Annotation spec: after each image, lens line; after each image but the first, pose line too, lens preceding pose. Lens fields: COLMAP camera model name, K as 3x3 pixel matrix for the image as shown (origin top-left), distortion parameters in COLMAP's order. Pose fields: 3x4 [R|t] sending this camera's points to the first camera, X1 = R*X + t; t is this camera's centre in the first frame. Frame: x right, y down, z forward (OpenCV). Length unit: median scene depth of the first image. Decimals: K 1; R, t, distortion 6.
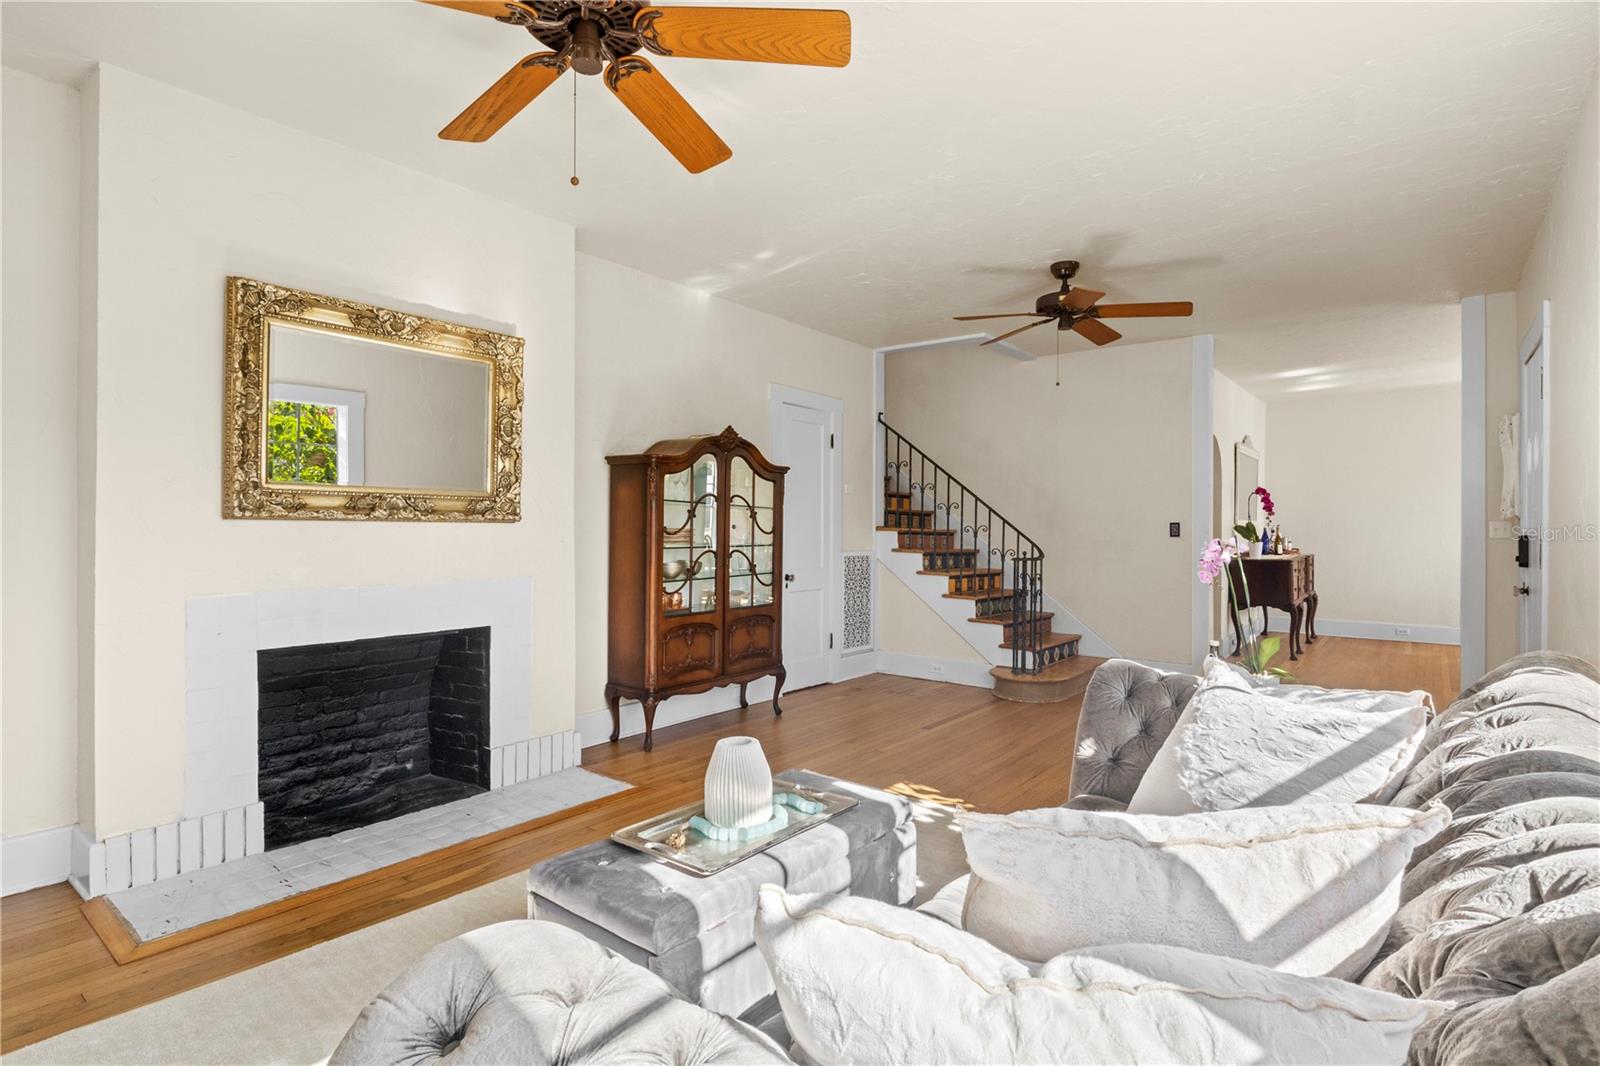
lens RADIAL K [[802.4, 0, 800.0], [0, 802.4, 533.0], [0, 0, 1]] dist [-0.002400, 0.001043]
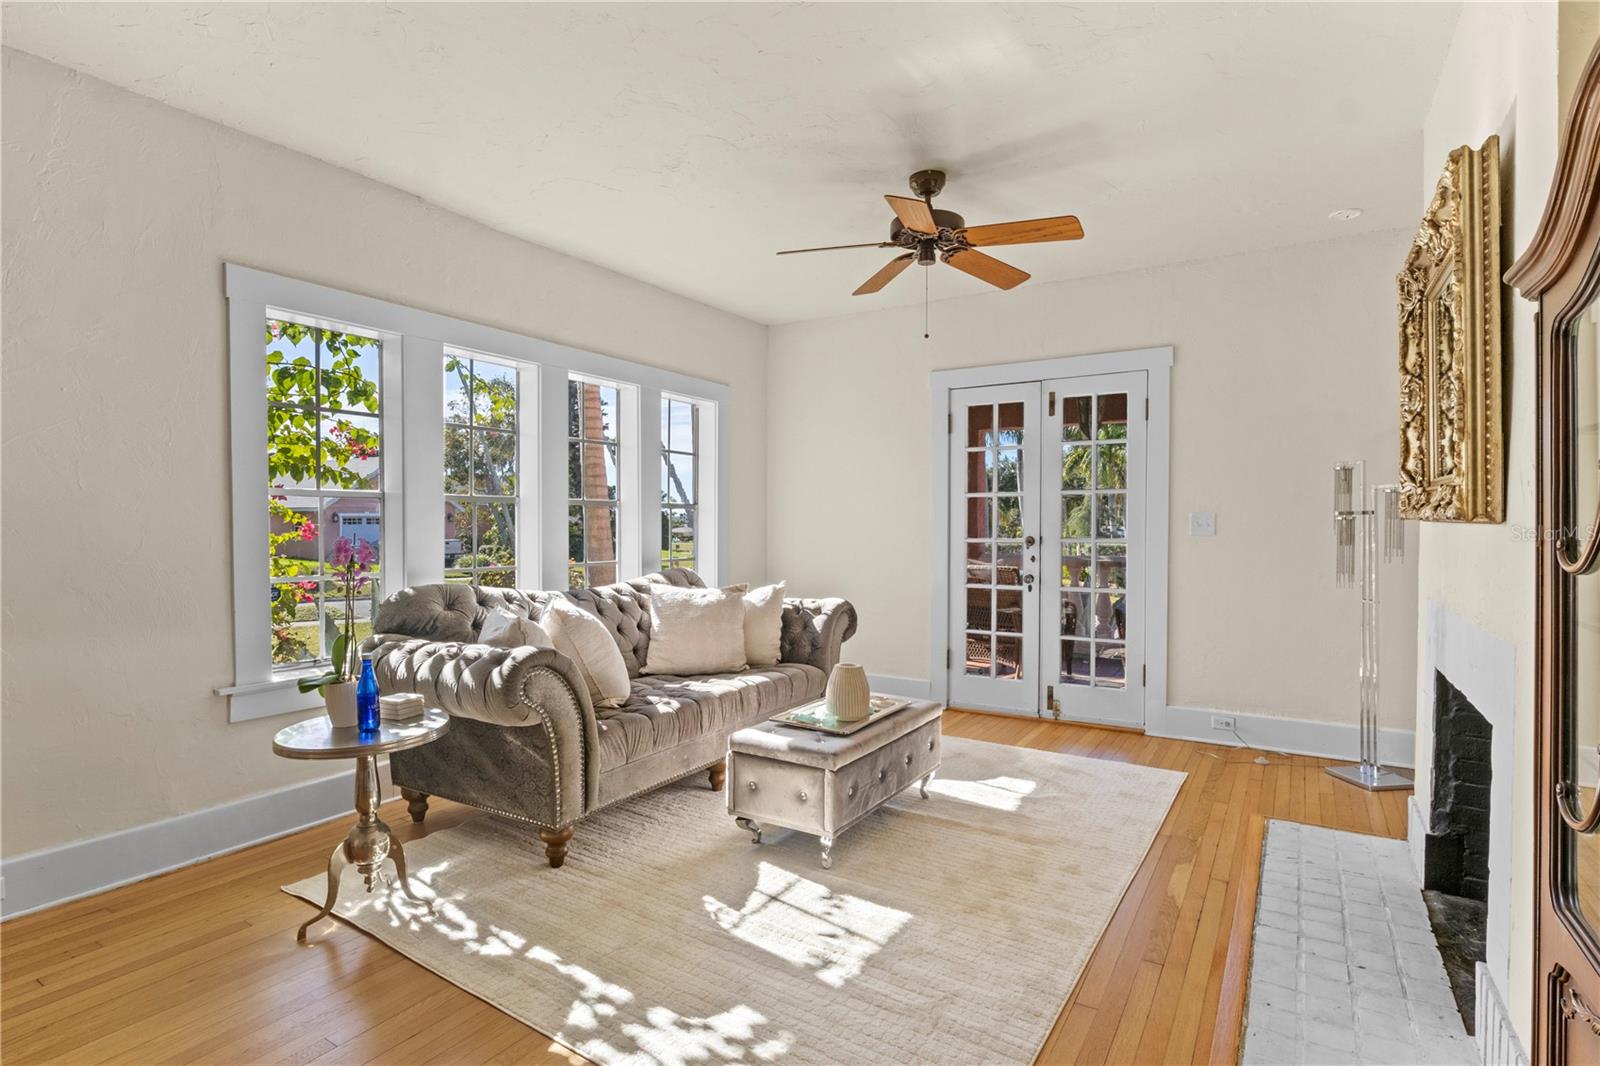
lens RADIAL K [[787.9, 0, 800.0], [0, 787.9, 533.0], [0, 0, 1]] dist [-0.003363, -0.000431]
pose [[-0.993953, 0.002544, -0.109777, 0.086400], [0.000409, 0.999811, 0.019460, -0.013505], [0.109805, 0.019298, -0.993766, 1.169770]]
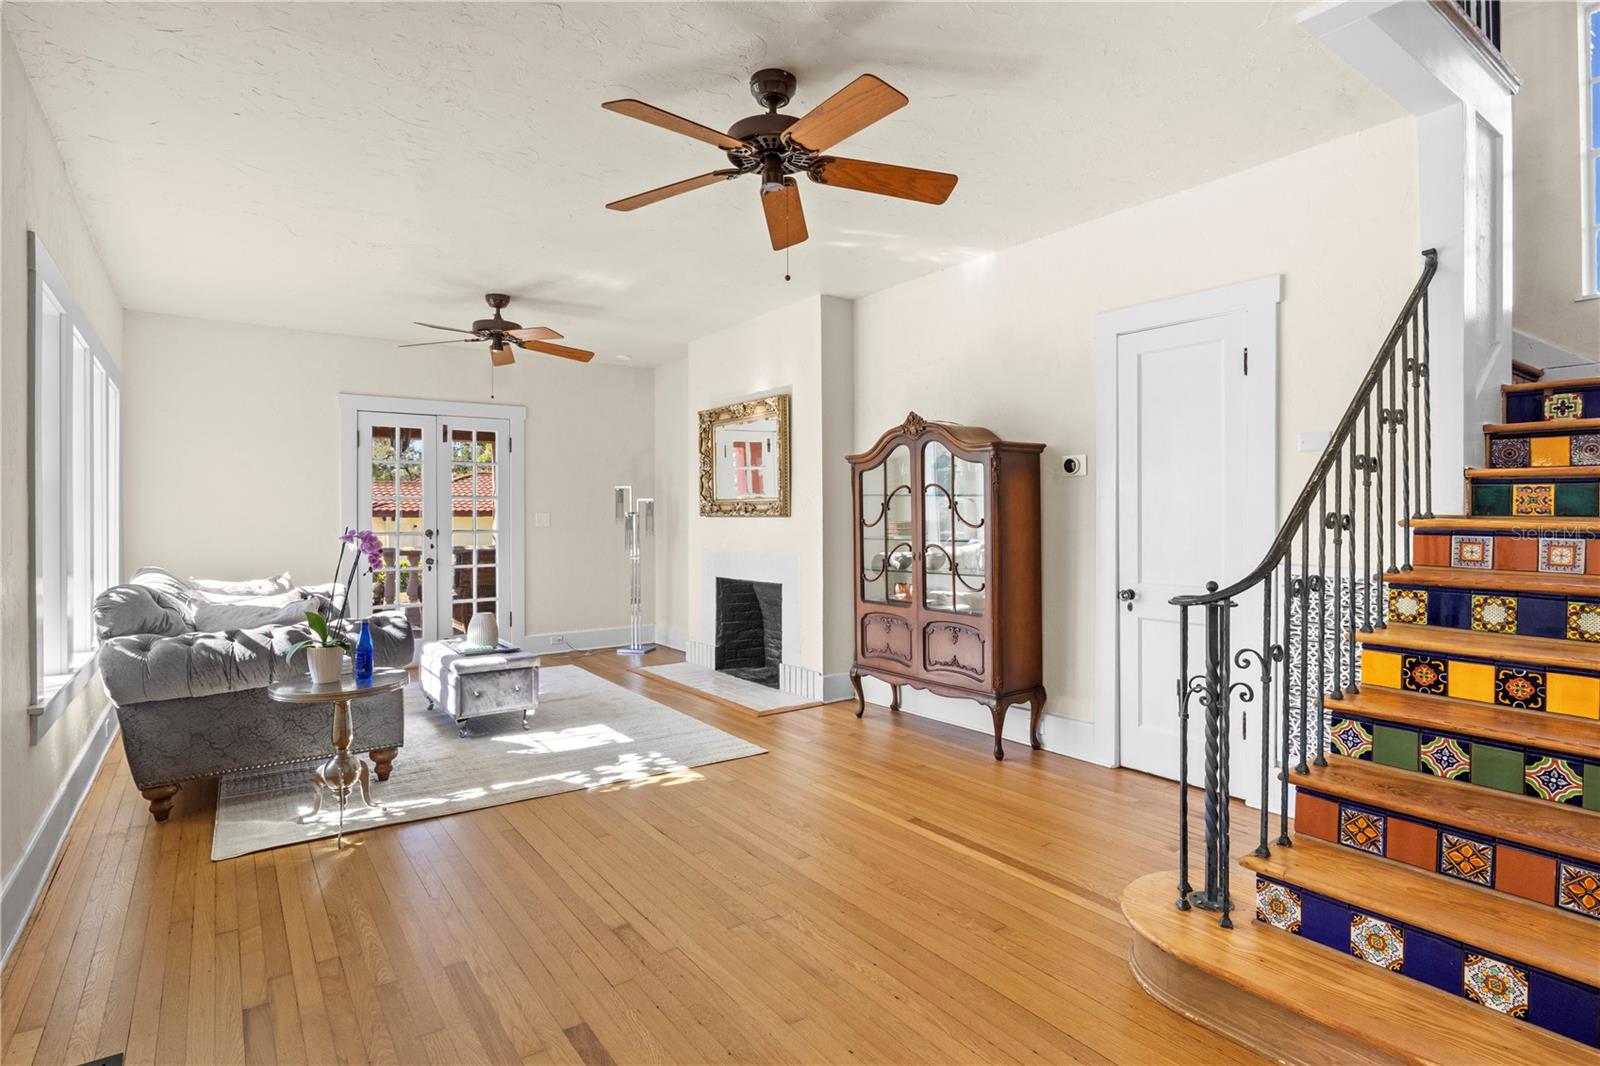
lens RADIAL K [[802.4, 0, 800.0], [0, 802.4, 533.0], [0, 0, 1]] dist [-0.002400, 0.001043]
pose [[-0.267261, 0.021876, -0.963376, 0.895314], [0.003160, 0.999757, 0.021826, -0.013384], [0.963619, 0.002789, -0.267265, 1.175287]]
